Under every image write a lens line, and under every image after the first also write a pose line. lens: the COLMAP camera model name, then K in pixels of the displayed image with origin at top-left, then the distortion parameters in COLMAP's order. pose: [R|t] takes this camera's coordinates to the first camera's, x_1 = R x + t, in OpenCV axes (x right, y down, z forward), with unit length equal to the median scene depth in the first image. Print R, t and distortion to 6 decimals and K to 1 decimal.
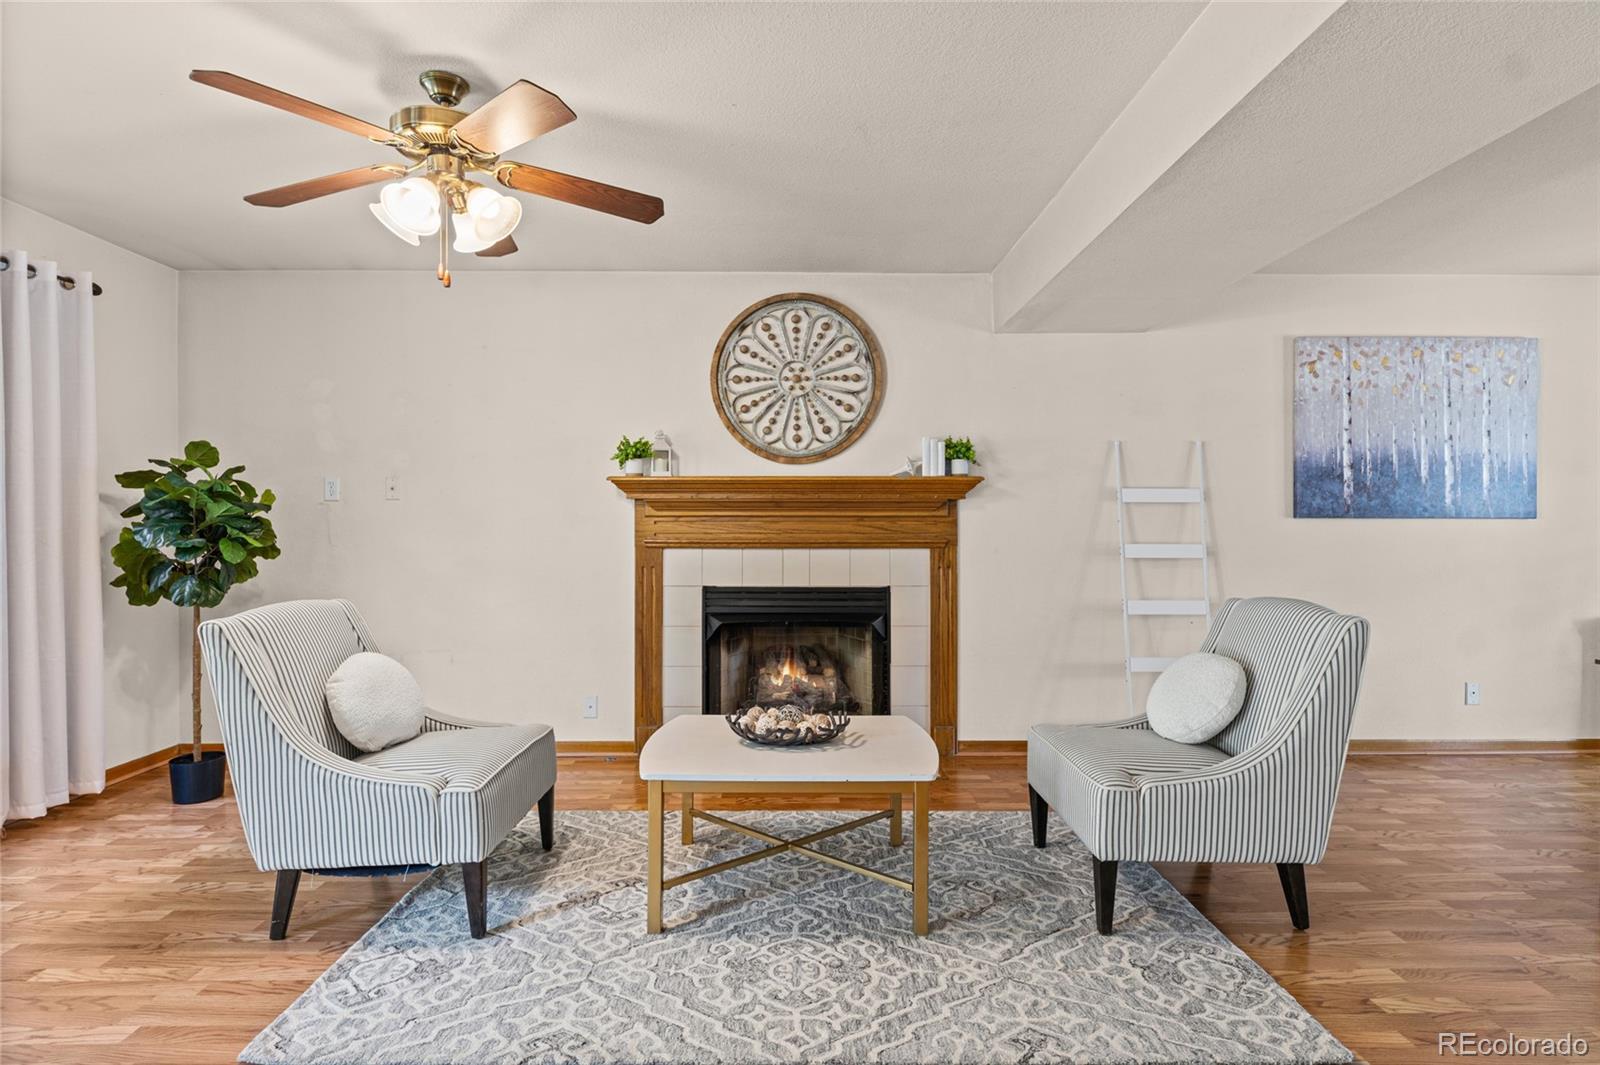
lens RADIAL K [[806.8, 0, 798.3], [0, 806.8, 528.0], [0, 0, 1]] dist [-0.000149, -0.004031]
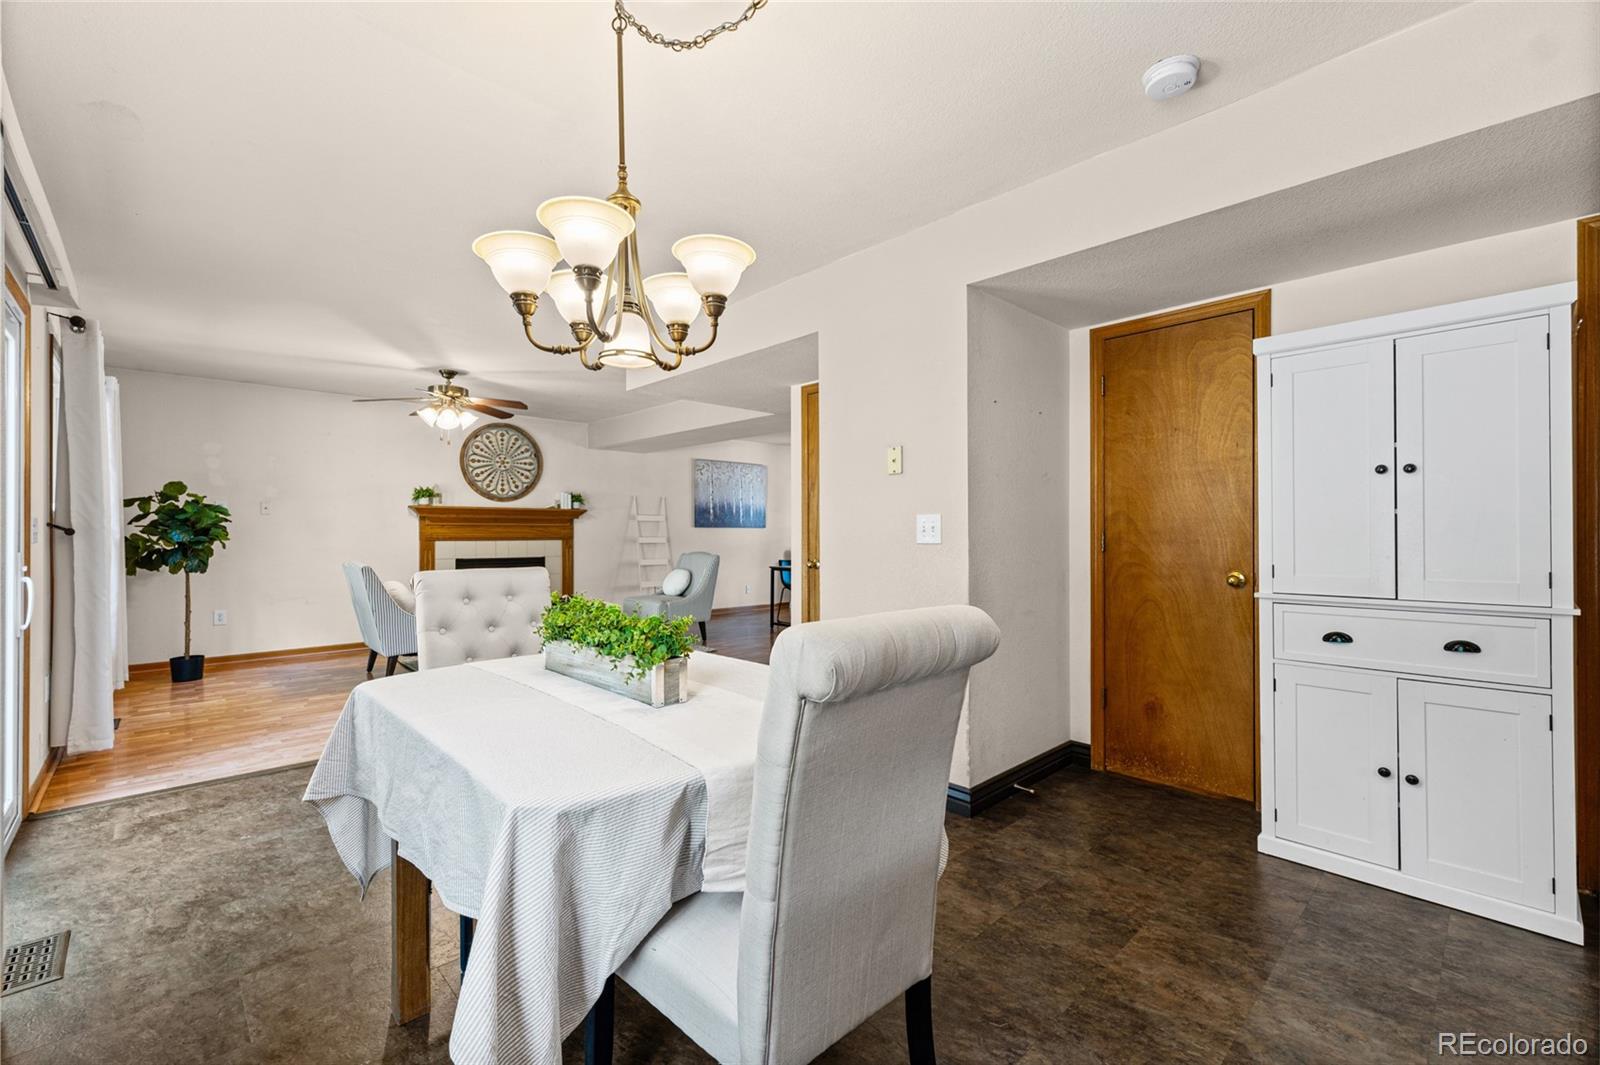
lens RADIAL K [[677.7, 0, 797.3], [0, 677.7, 529.2], [0, 0, 1]] dist [0.003079, -0.000511]
pose [[0.737784, 0.002527, 0.675032, -0.647236], [-0.000535, 0.999995, -0.003158, 0.000506], [-0.675036, 0.001969, 0.737782, -0.880717]]
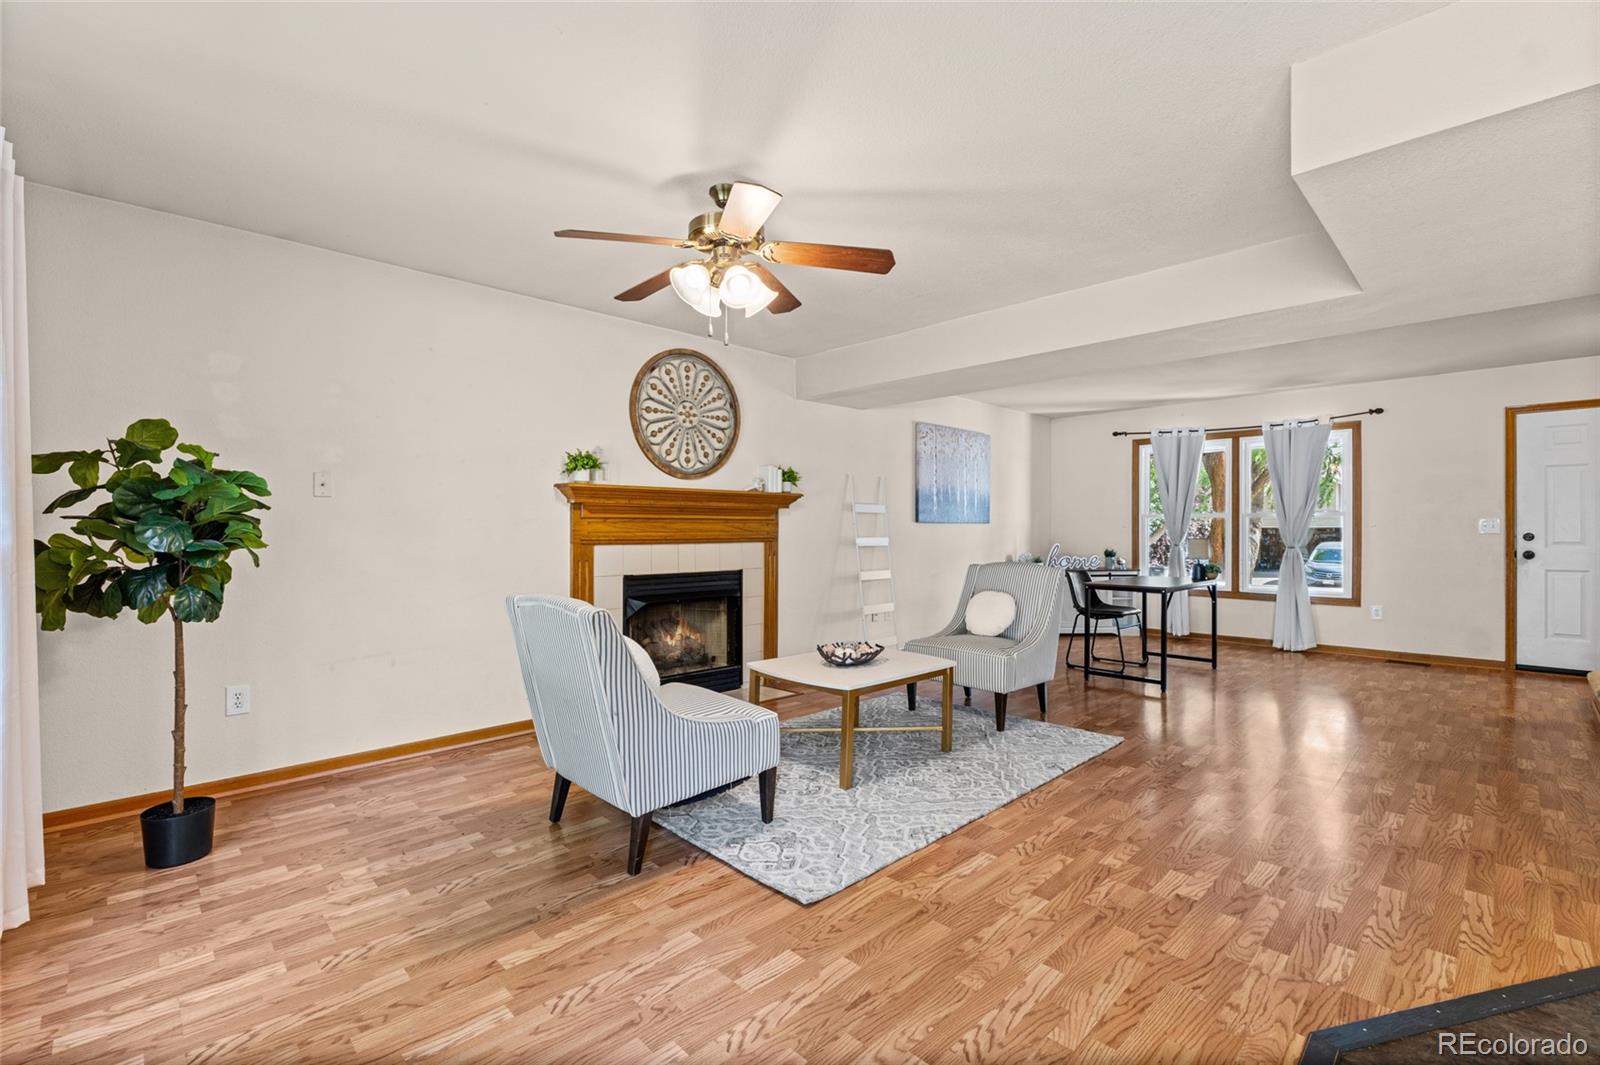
lens RADIAL K [[701.6, 0, 800.3], [0, 701.6, 520.6], [0, 0, 1]] dist [-0.013650, 0.000582]
pose [[0.725190, 0.007660, 0.688506, -0.654418], [-0.001665, 0.999955, -0.009371, -0.001275], [-0.688546, 0.005649, 0.725170, 0.044757]]
